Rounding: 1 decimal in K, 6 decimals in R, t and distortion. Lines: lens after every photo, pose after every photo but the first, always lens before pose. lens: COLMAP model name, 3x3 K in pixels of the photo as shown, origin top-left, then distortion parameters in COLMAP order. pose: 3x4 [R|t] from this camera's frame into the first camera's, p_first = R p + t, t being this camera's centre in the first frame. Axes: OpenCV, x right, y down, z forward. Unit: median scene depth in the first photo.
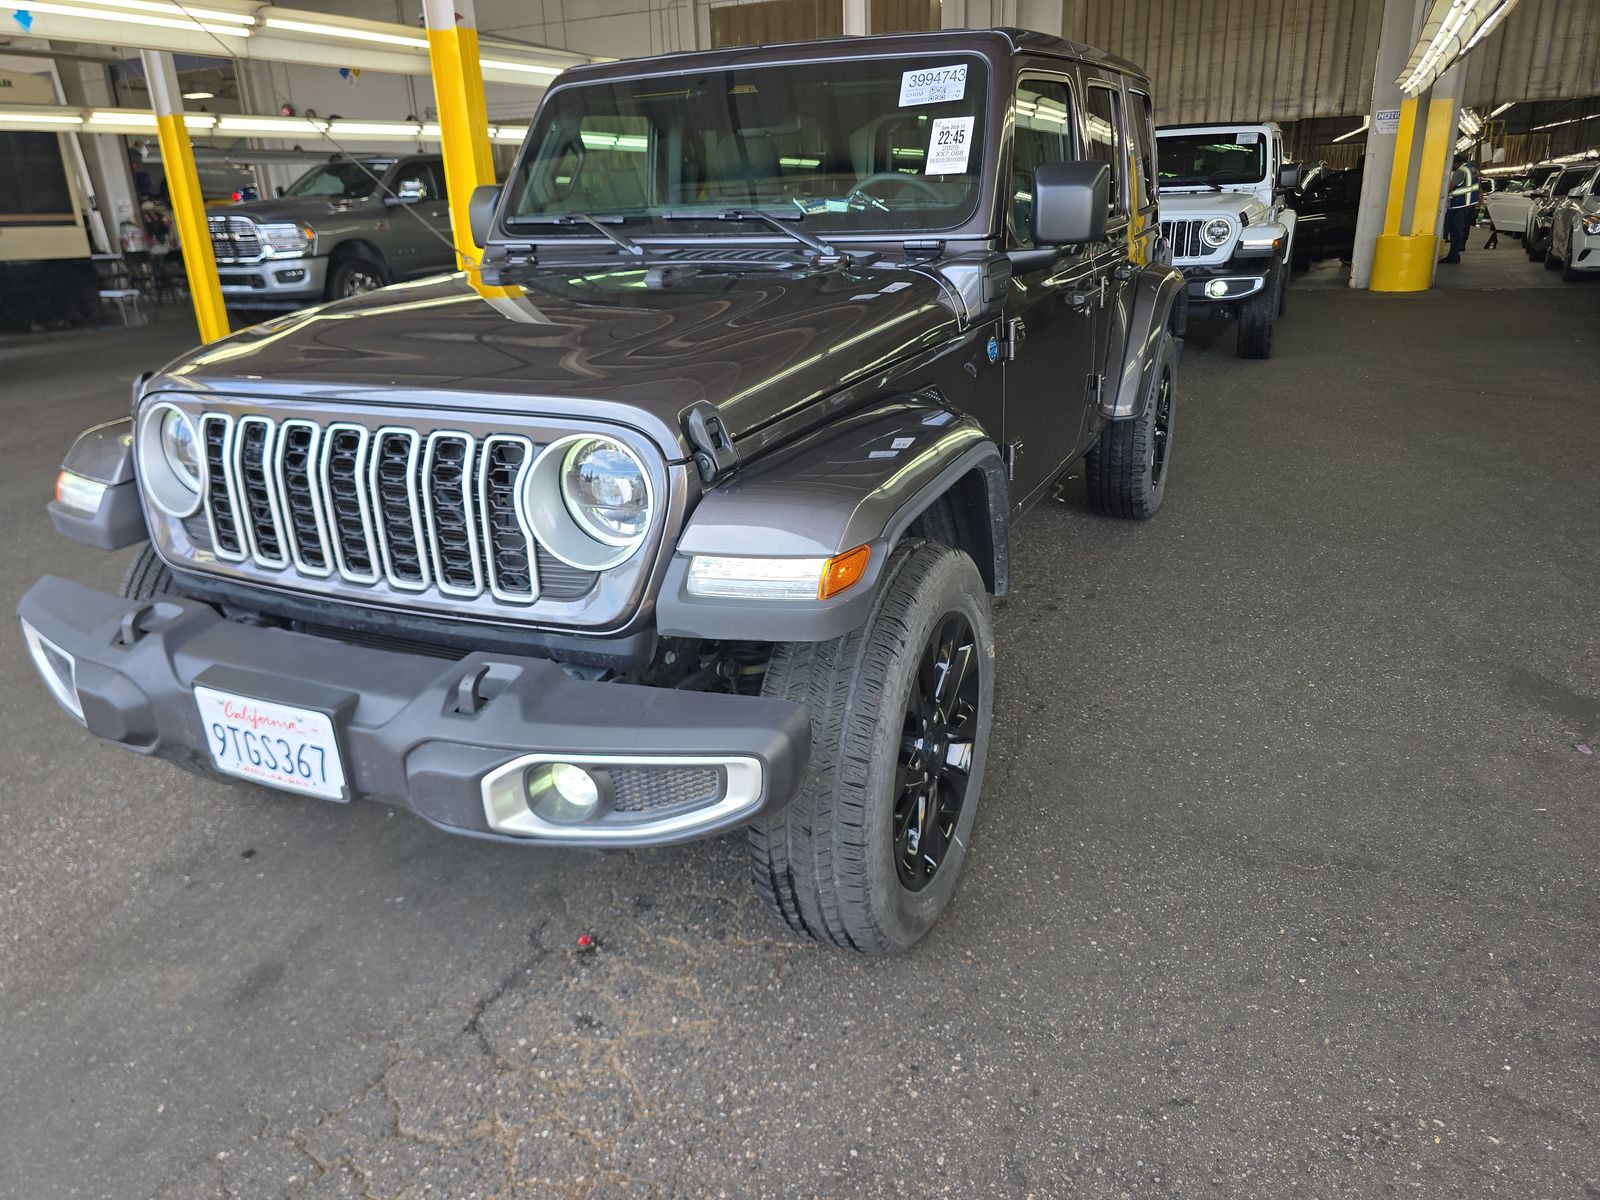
lens RADIAL K [[1064.7, 0, 813.6], [0, 1064.7, 593.5], [0, 0, 1]] dist [0.059158, -0.054827]
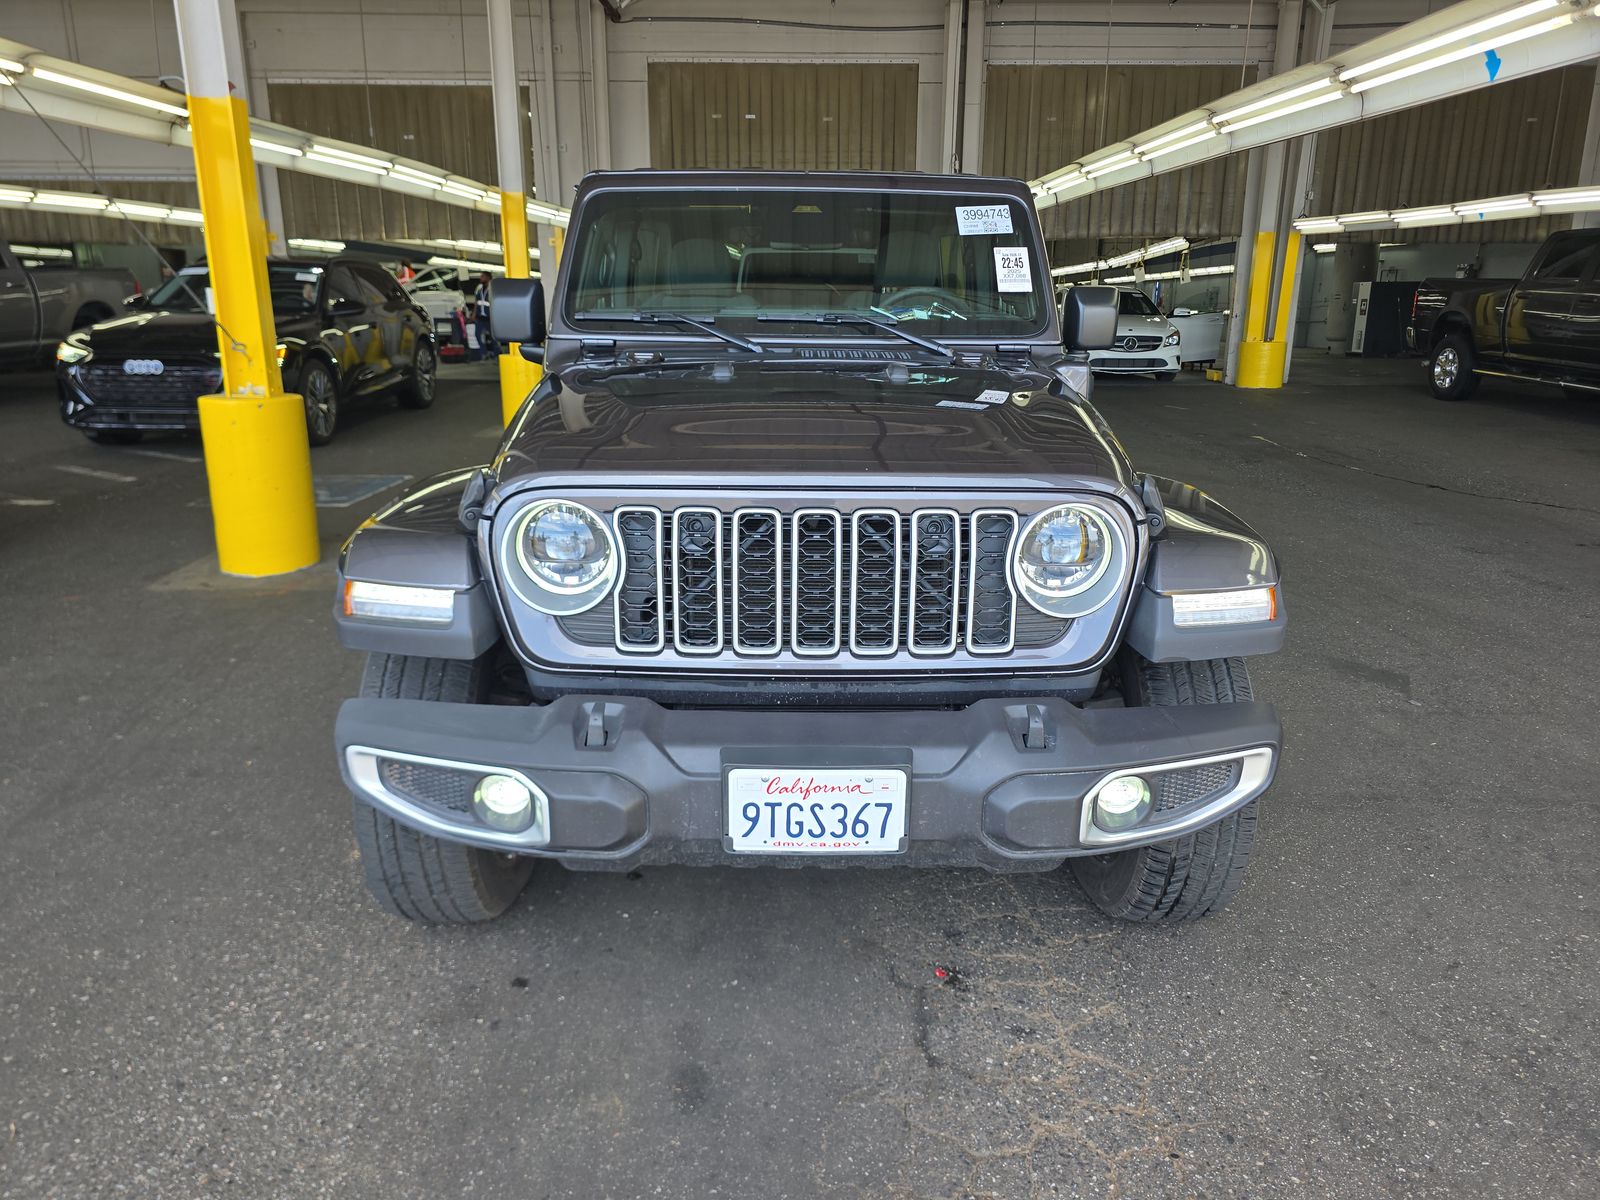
lens RADIAL K [[1064.7, 0, 813.6], [0, 1064.7, 593.5], [0, 0, 1]] dist [0.059158, -0.054827]
pose [[0.902678, -0.078138, 0.423163, -0.797239], [0.112151, 0.992110, -0.056040, -0.011382], [-0.415445, 0.098044, 0.904319, 0.038011]]
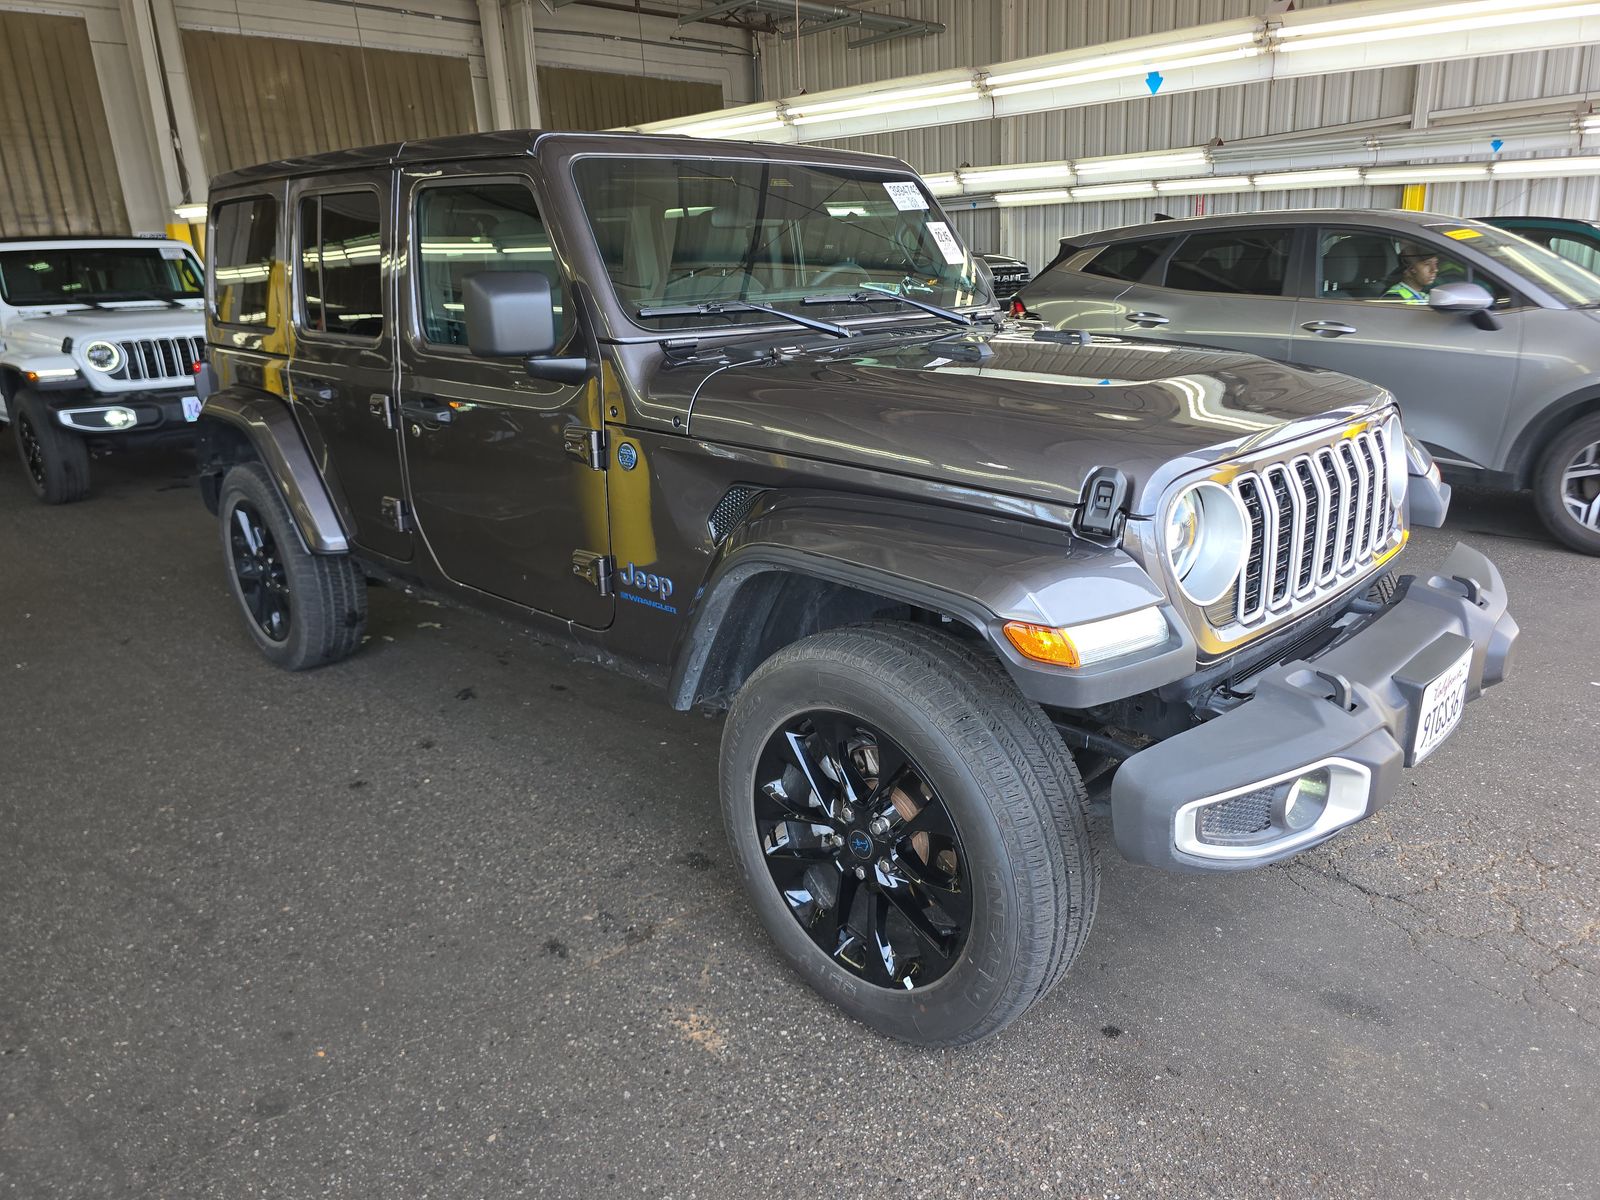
lens RADIAL K [[1064.7, 0, 813.6], [0, 1064.7, 593.5], [0, 0, 1]] dist [0.059158, -0.054827]
pose [[0.351297, -0.251441, 0.901869, -1.530302], [0.347697, 0.929413, 0.123685, -0.308300], [-0.869308, 0.270127, 0.413925, 0.922628]]
